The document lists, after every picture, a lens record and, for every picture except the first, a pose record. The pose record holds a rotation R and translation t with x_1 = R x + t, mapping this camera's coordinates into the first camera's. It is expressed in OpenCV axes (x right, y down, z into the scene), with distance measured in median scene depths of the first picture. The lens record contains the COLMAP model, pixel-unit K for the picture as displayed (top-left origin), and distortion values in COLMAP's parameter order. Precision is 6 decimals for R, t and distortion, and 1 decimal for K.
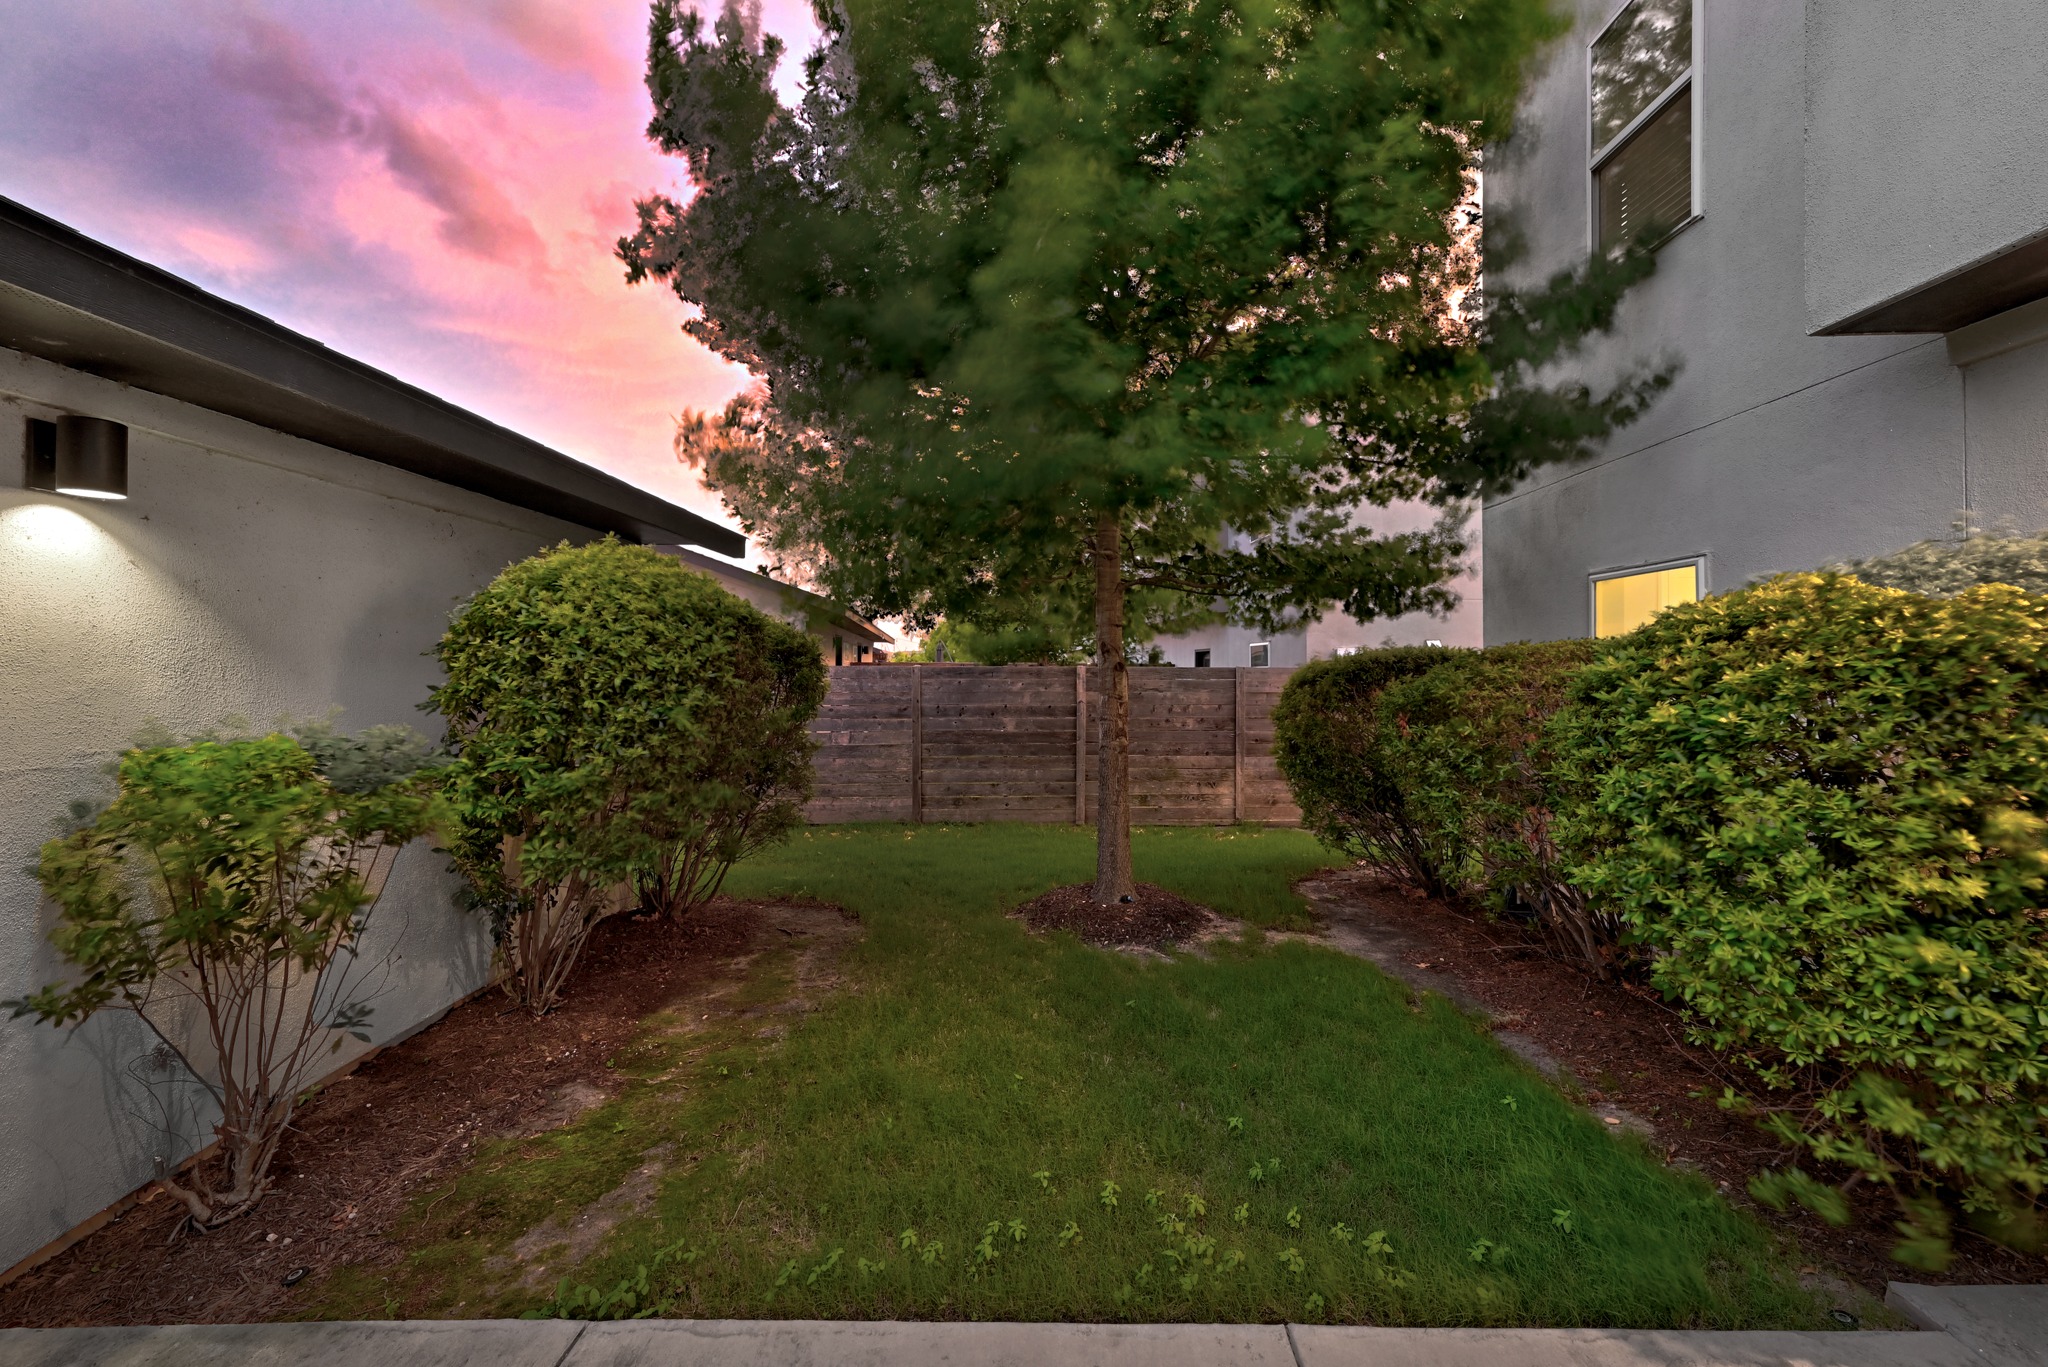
lens RADIAL K [[801.1, 0, 1027.9], [0, 801.1, 665.7], [0, 0, 1]] dist [-0.008374, -0.000032]
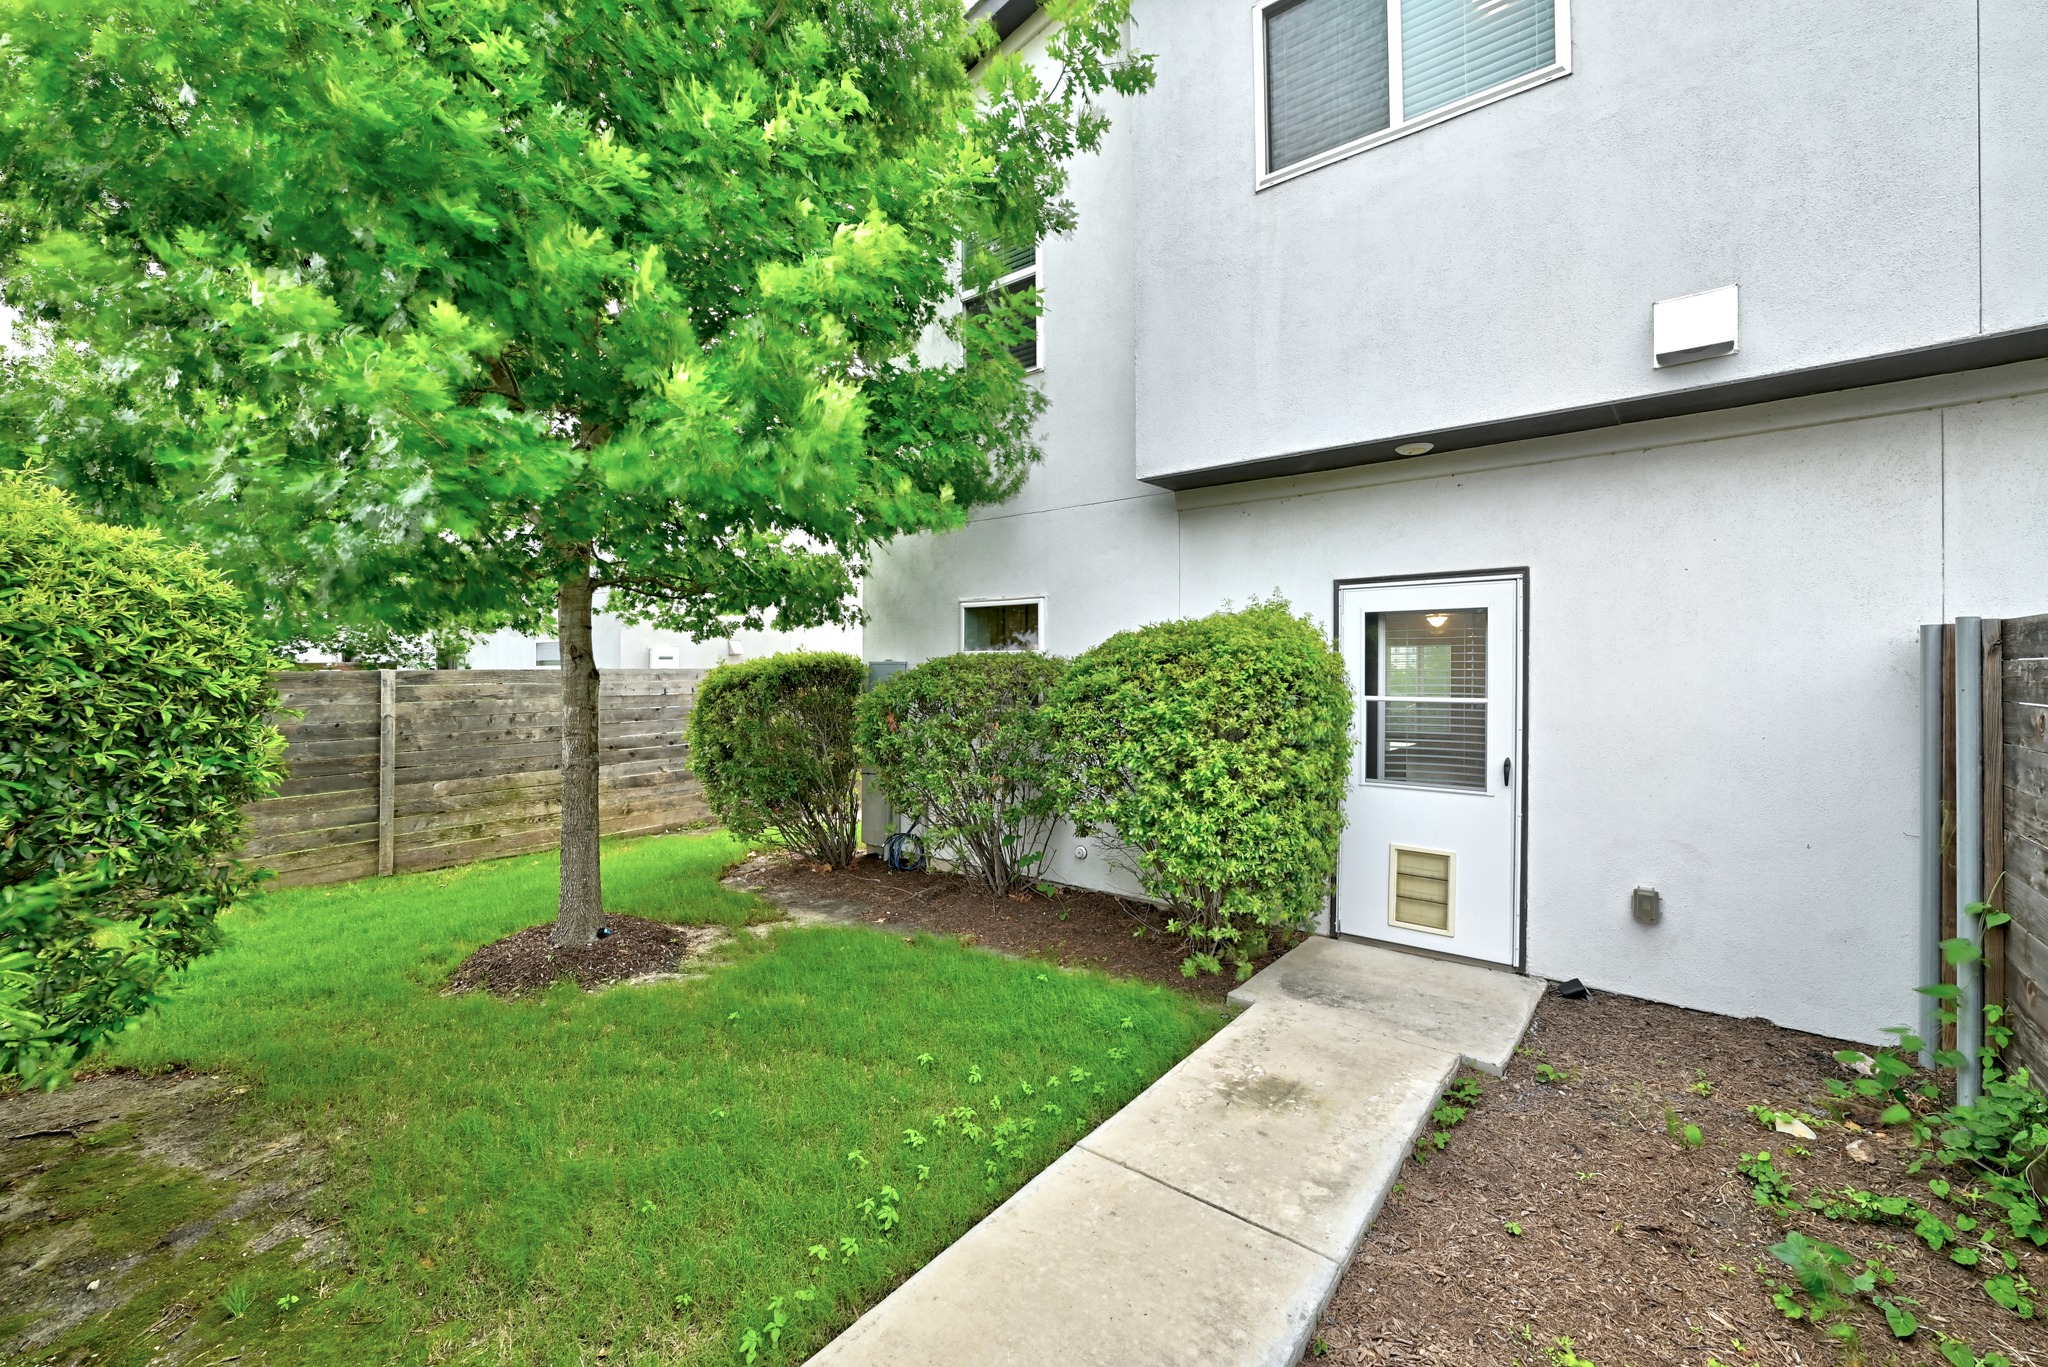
lens RADIAL K [[820.2, 0, 1026.0], [0, 820.2, 675.4], [0, 0, 1]] dist [-0.000079, 0.000184]
pose [[0.615848, -0.011903, 0.787775, -0.400586], [-0.001987, 0.999859, 0.016661, -0.019481], [-0.787863, -0.011826, 0.615737, 0.077040]]
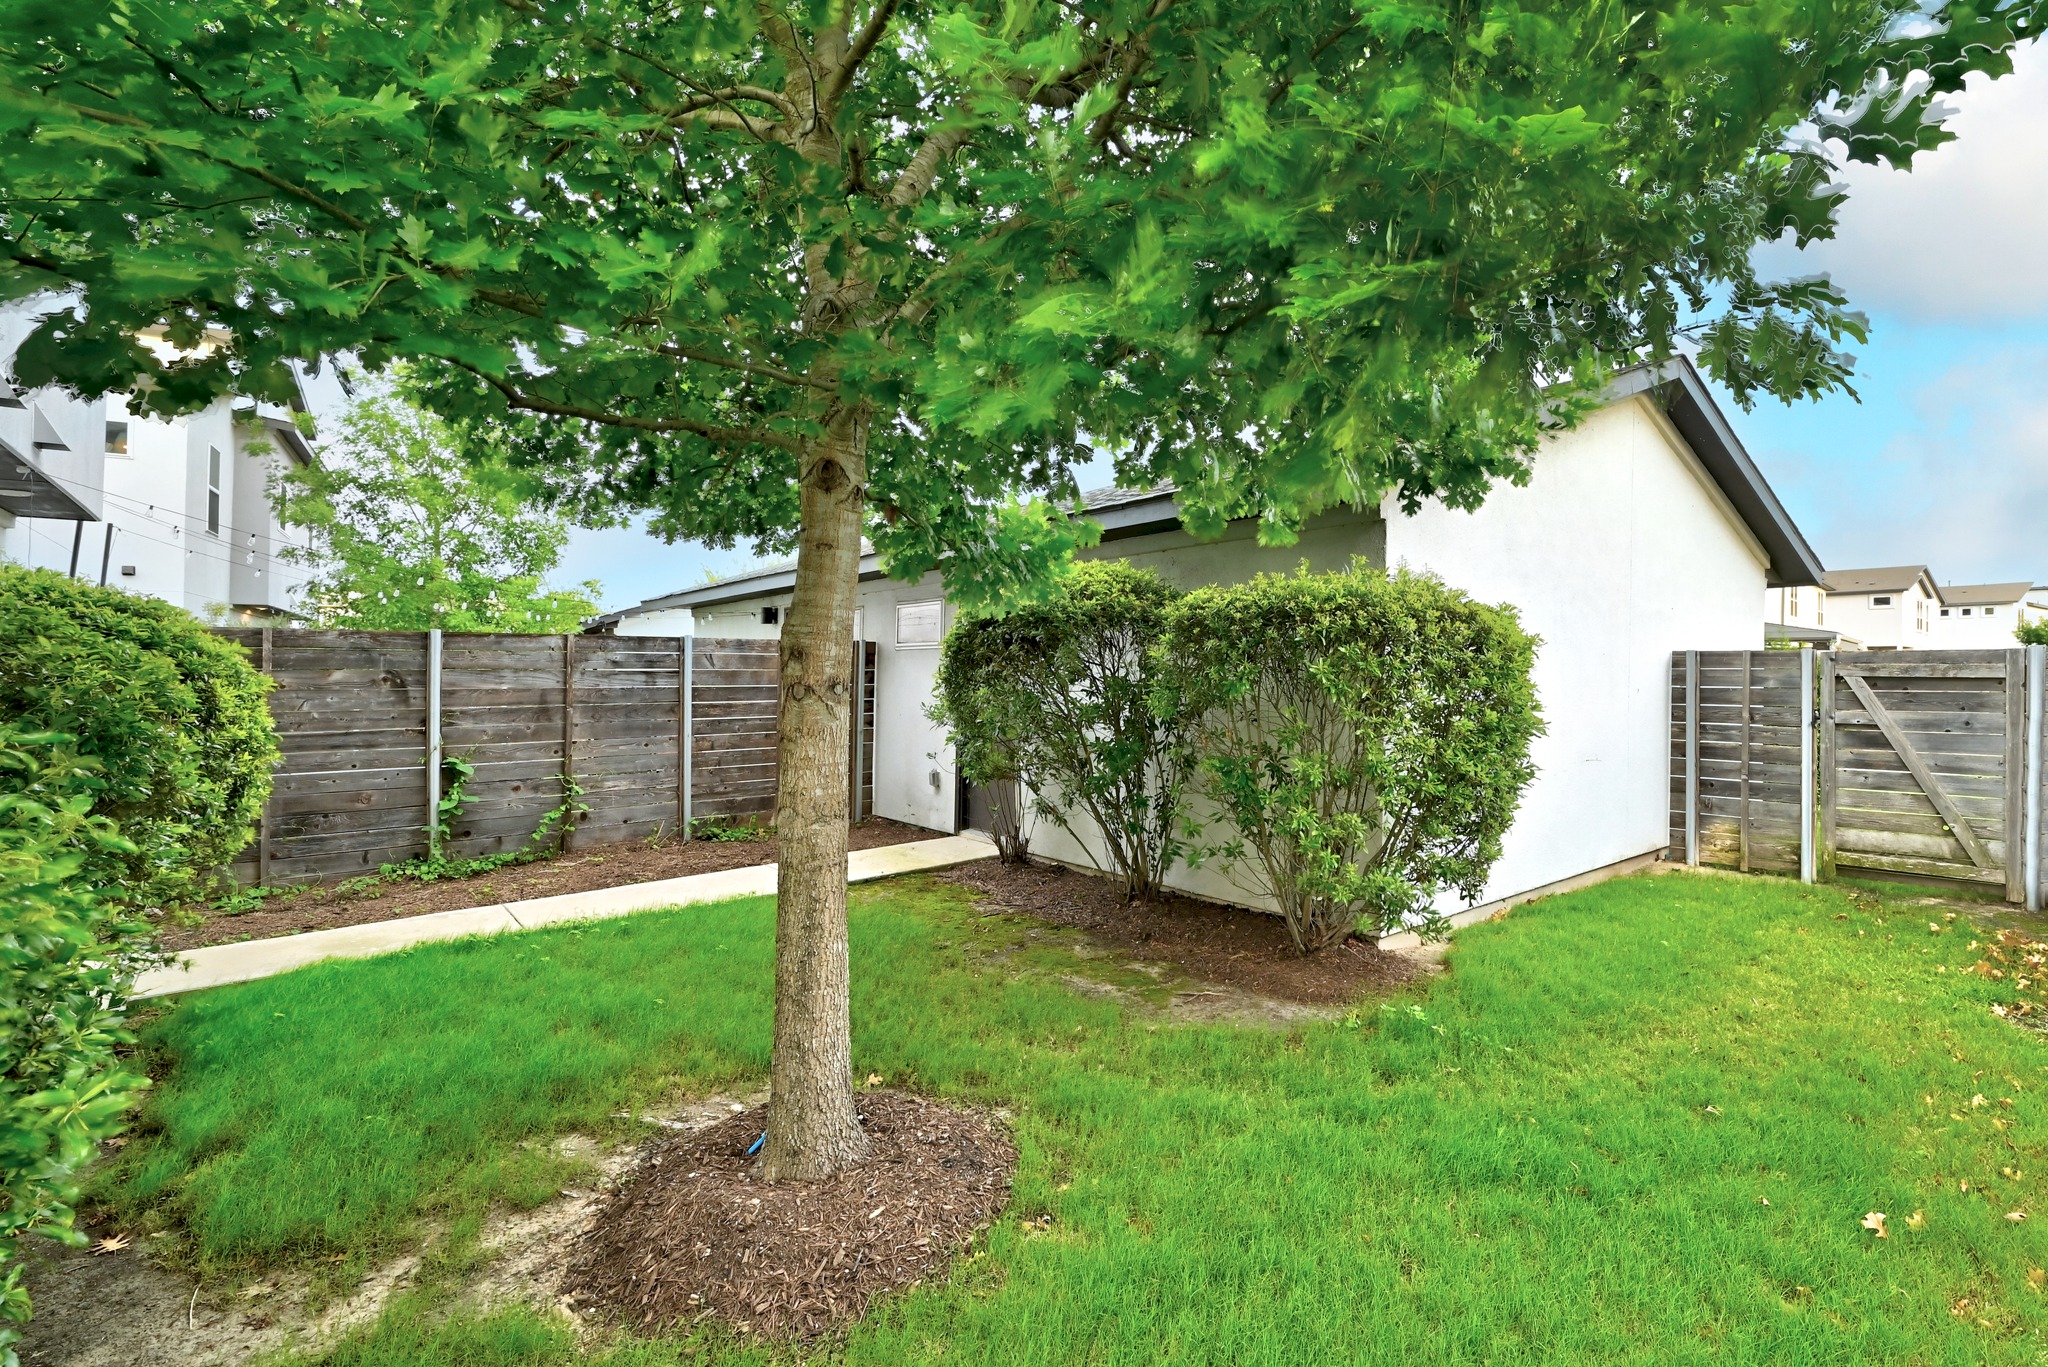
lens RADIAL K [[820.2, 0, 1026.0], [0, 820.2, 675.4], [0, 0, 1]] dist [-0.000079, 0.000184]
pose [[-0.791400, -0.002333, -0.611295, 0.340455], [0.004876, 0.999937, -0.010129, 0.054259], [0.611280, -0.010997, -0.791338, 1.796235]]
